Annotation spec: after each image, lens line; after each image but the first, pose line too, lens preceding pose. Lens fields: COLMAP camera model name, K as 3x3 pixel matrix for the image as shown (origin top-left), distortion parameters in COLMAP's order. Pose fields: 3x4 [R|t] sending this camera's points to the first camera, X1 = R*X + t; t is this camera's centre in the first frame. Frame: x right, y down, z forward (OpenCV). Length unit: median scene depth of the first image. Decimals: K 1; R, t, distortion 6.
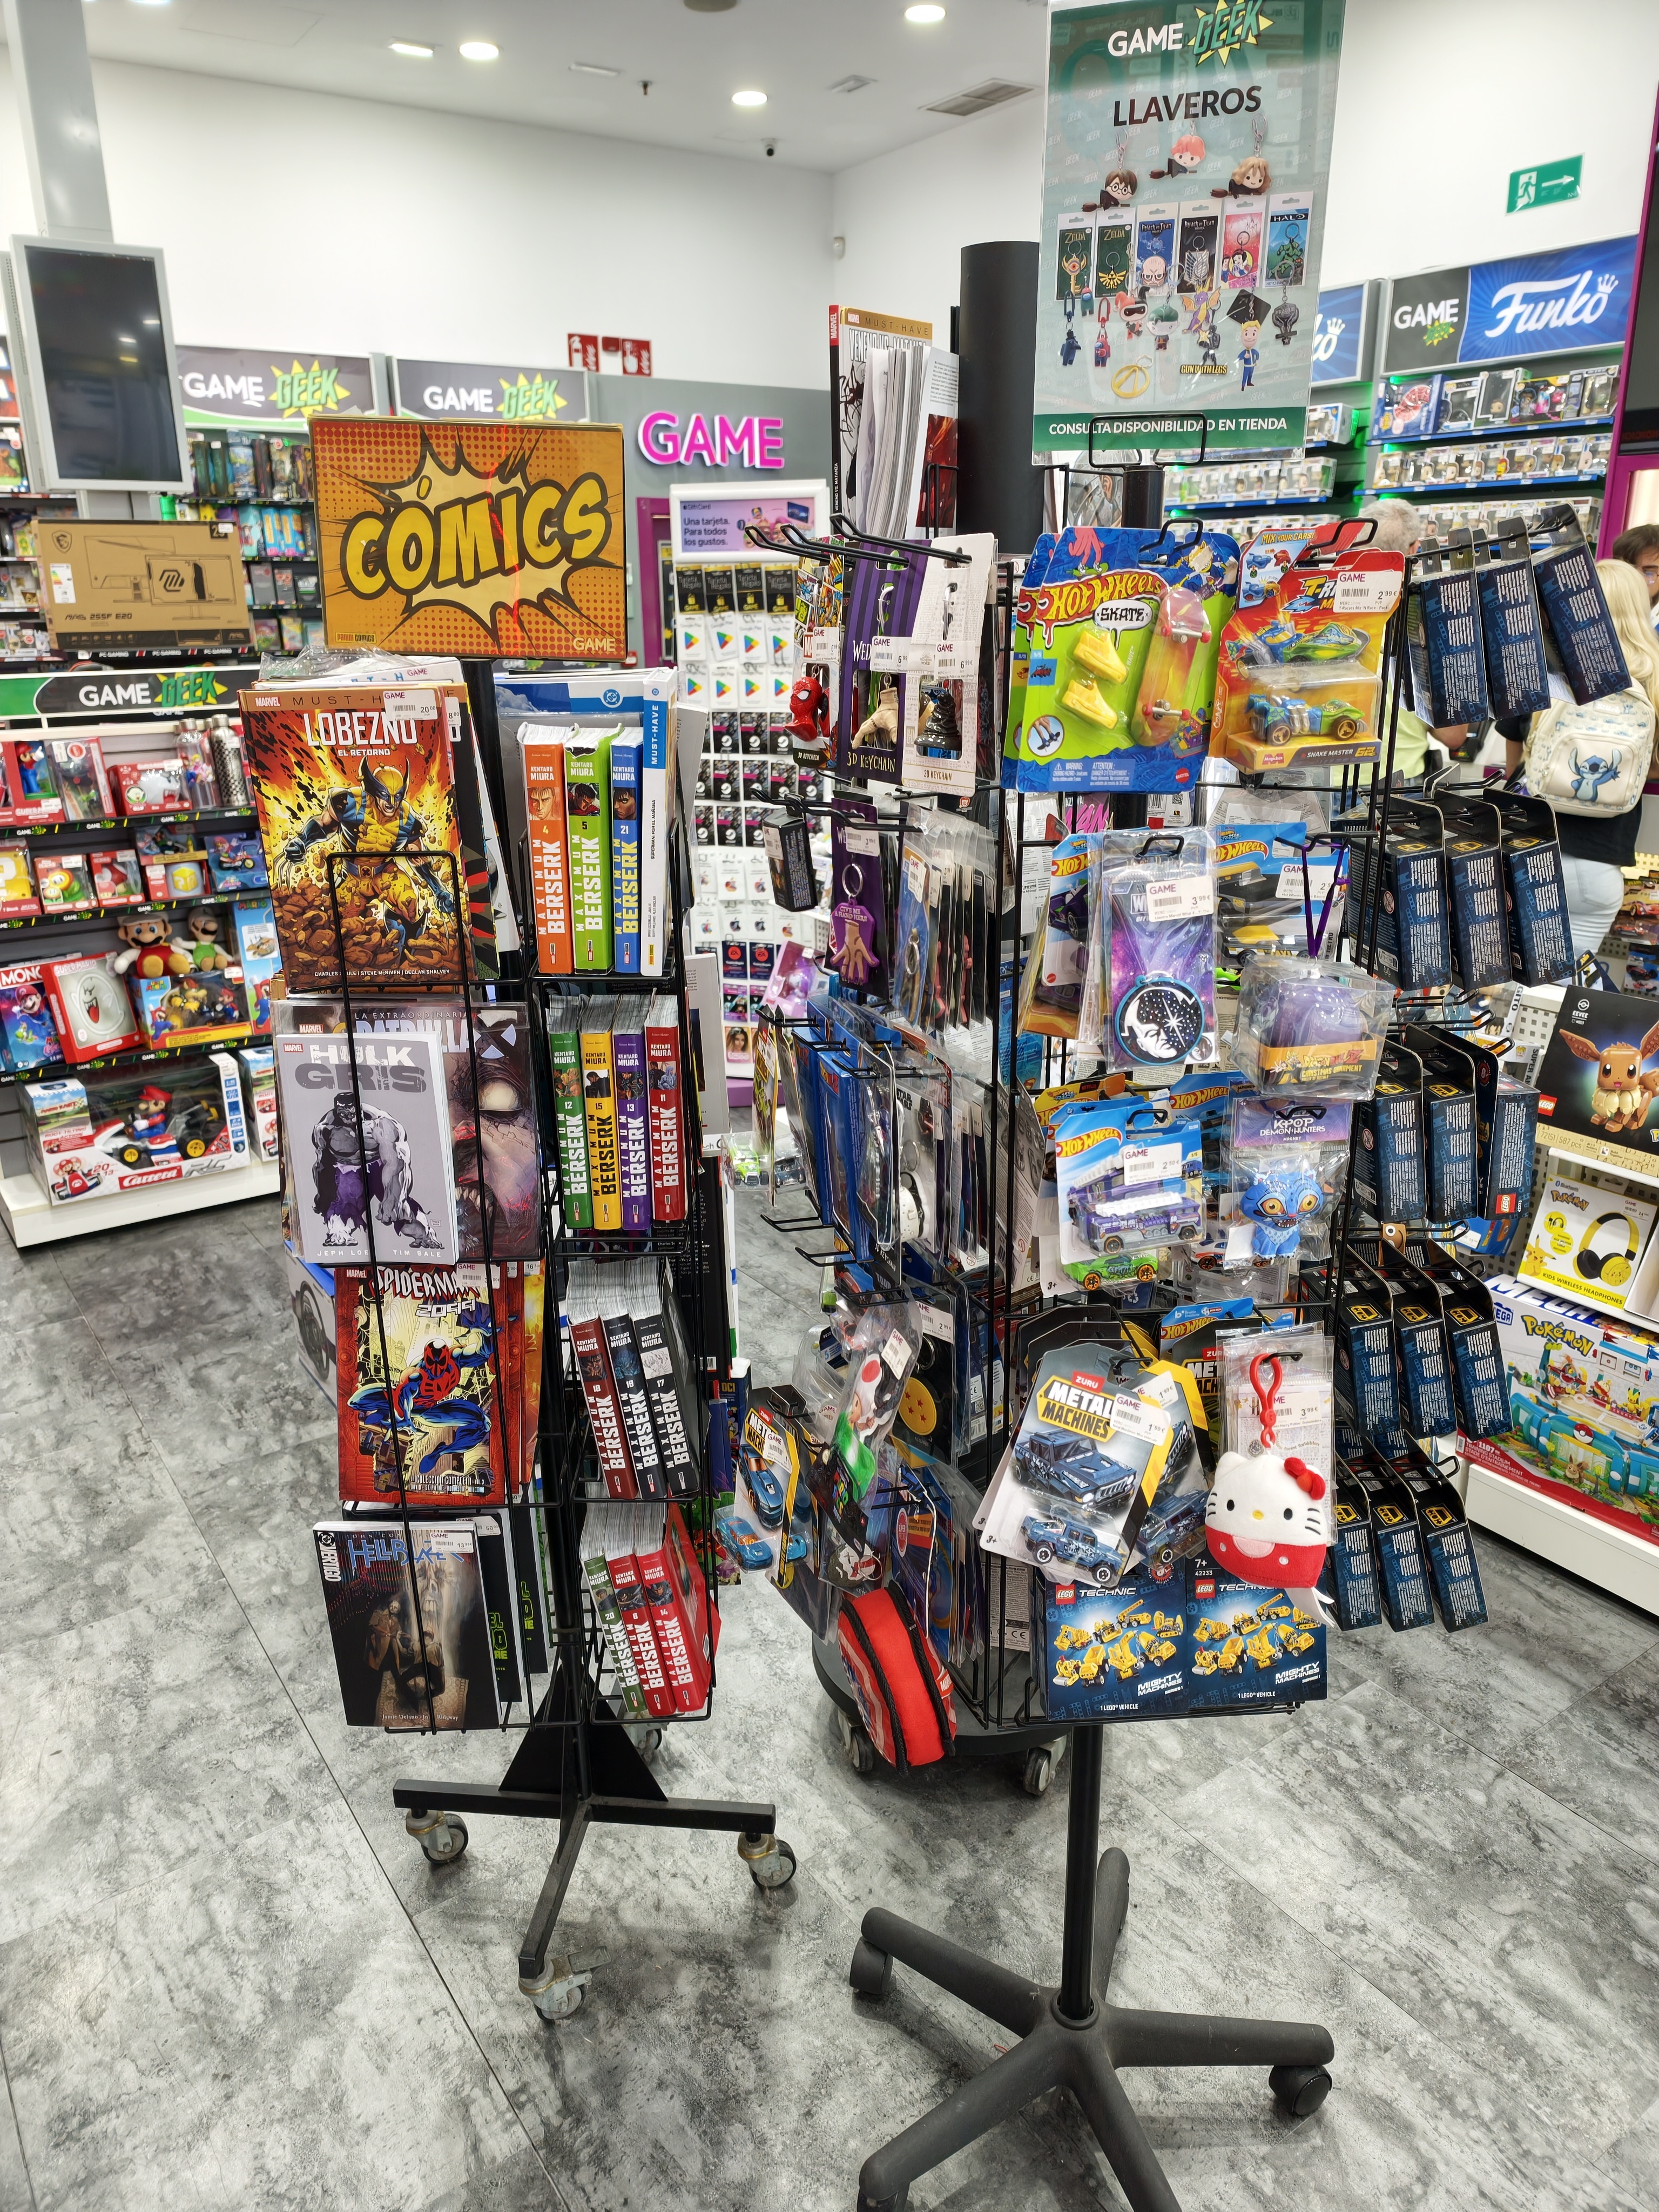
lens RADIAL K [[1537.5, 0, 825.5], [0, 1537.5, 1097.4], [0, 0, 1]] dist [0.028754, -0.041522]
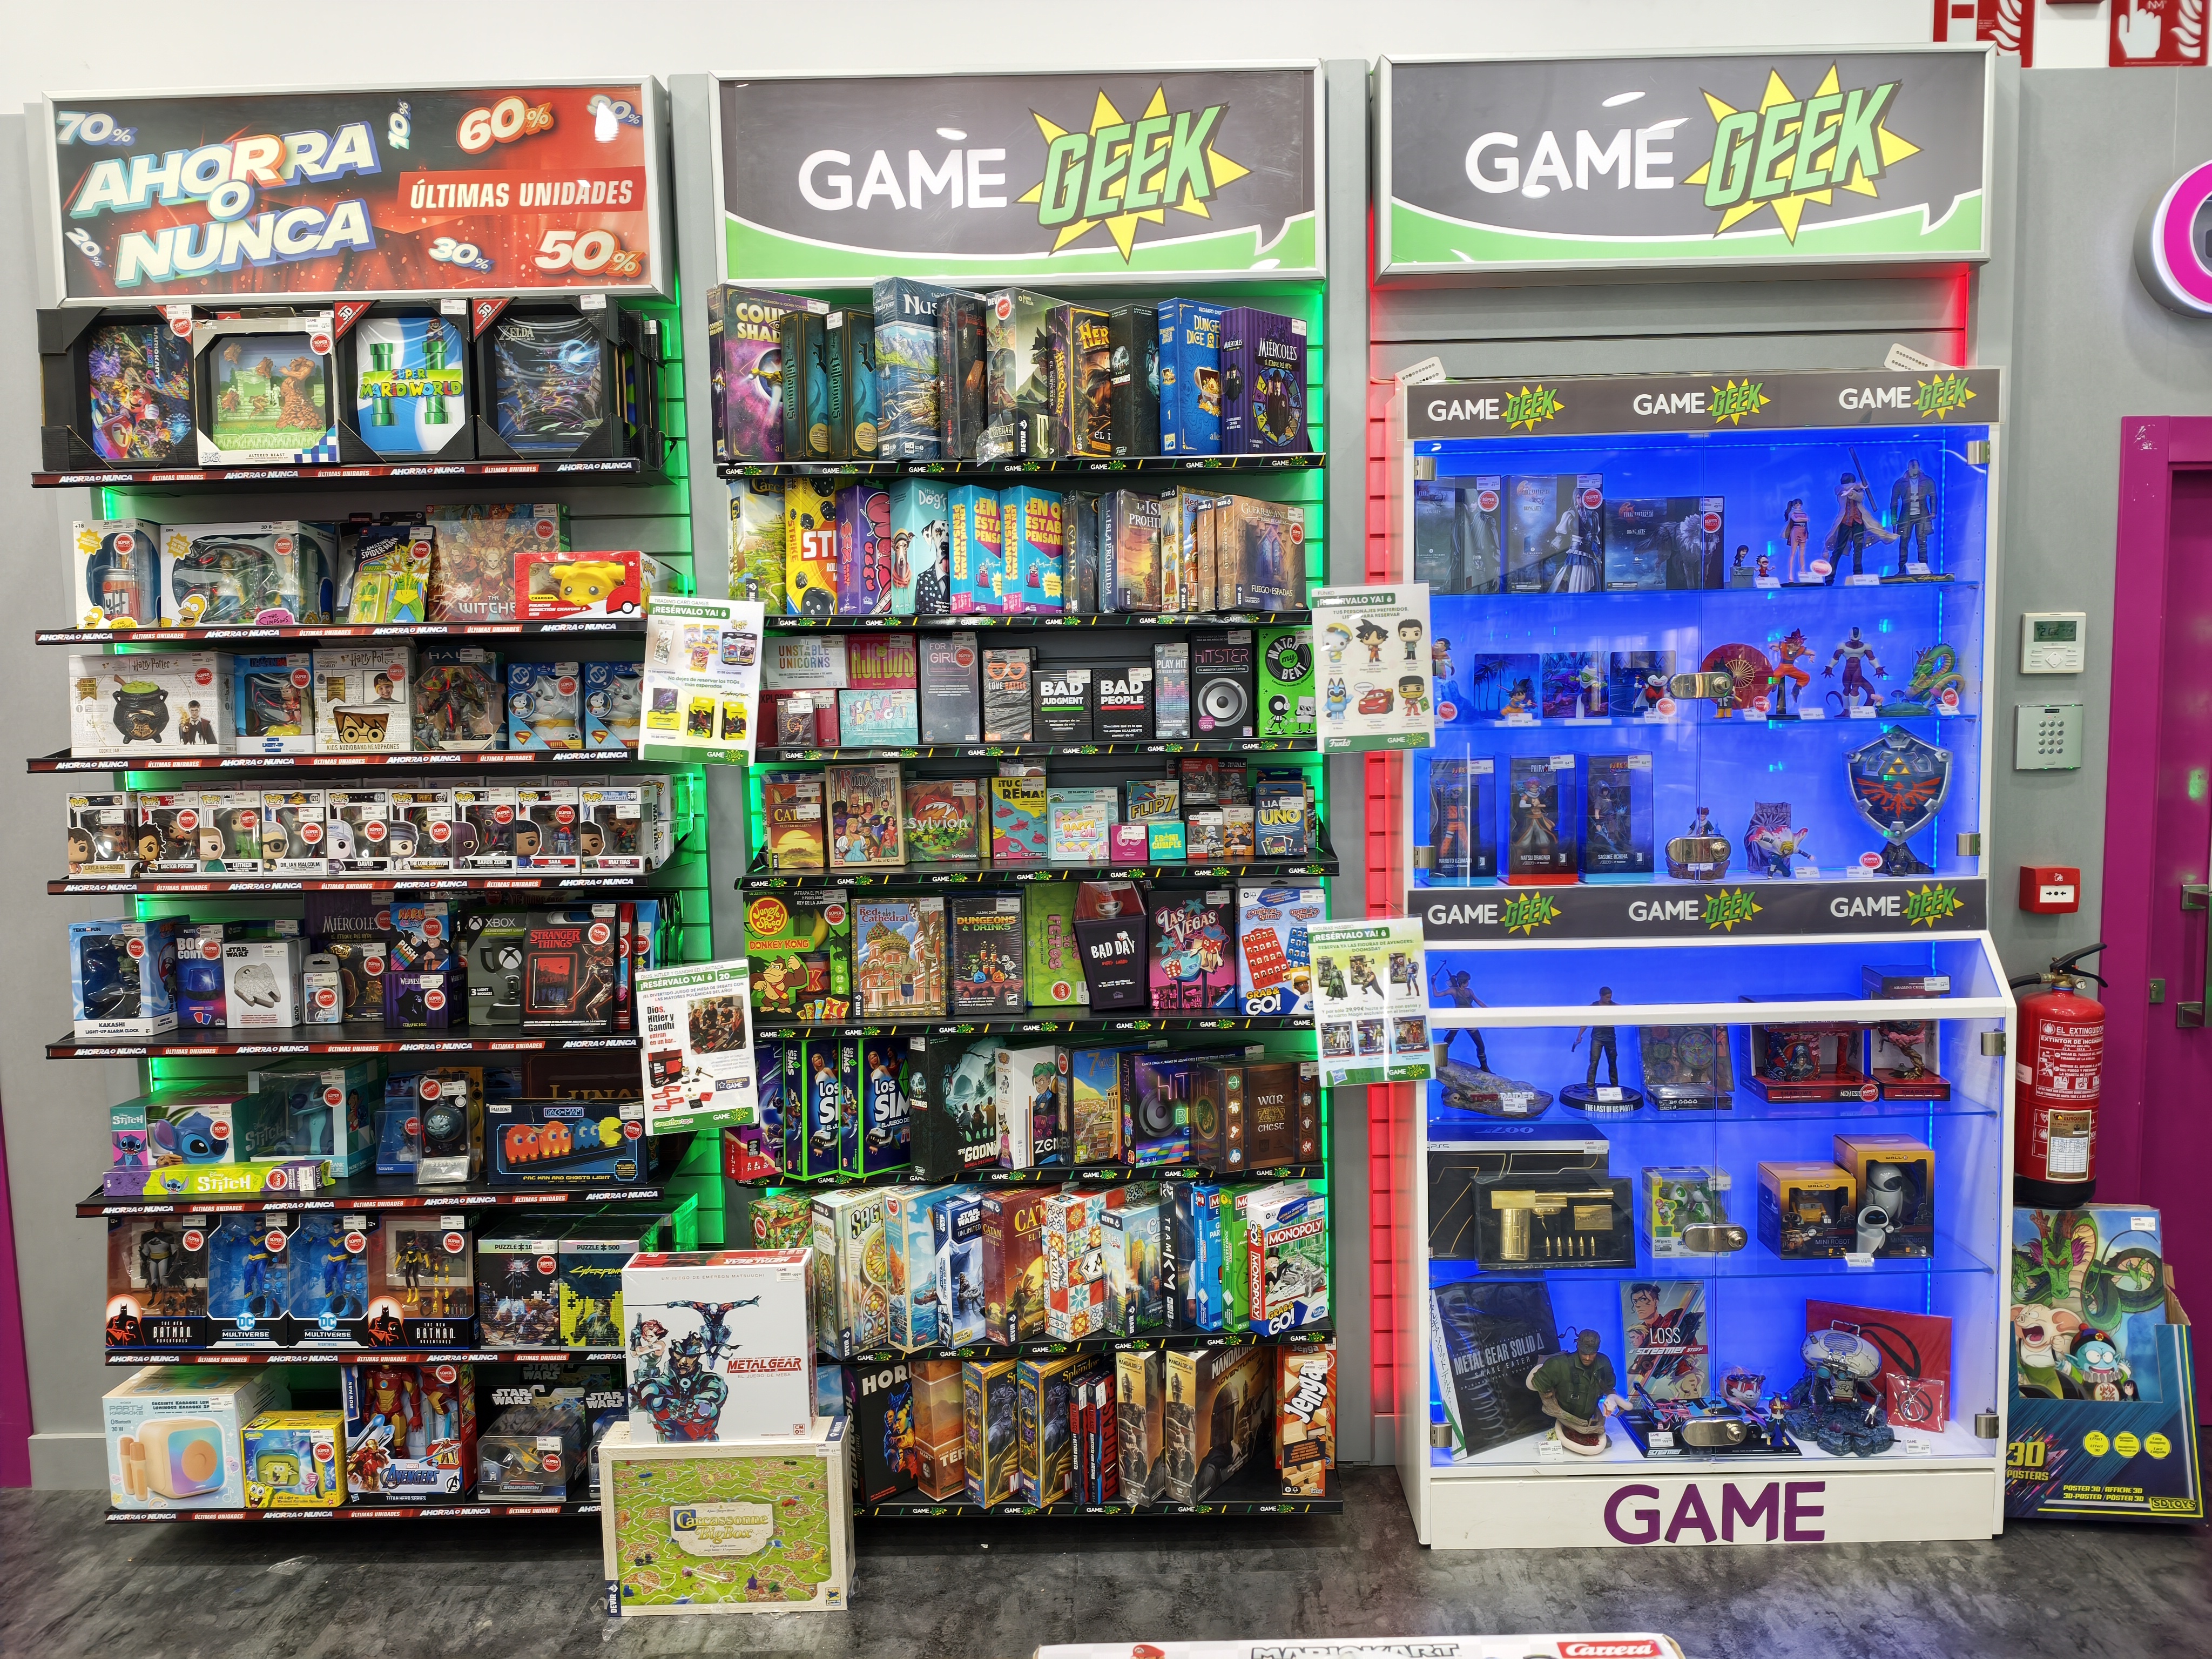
lens RADIAL K [[1537.5, 0, 1155.5], [0, 1537.5, 816.6], [0, 0, 1]] dist [0.028754, -0.041522]
pose [[0.831526, 0.055767, -0.552679, -0.250117], [-0.167711, 0.973722, -0.154075, -0.521505], [0.529563, 0.220808, 0.819028, 1.503360]]
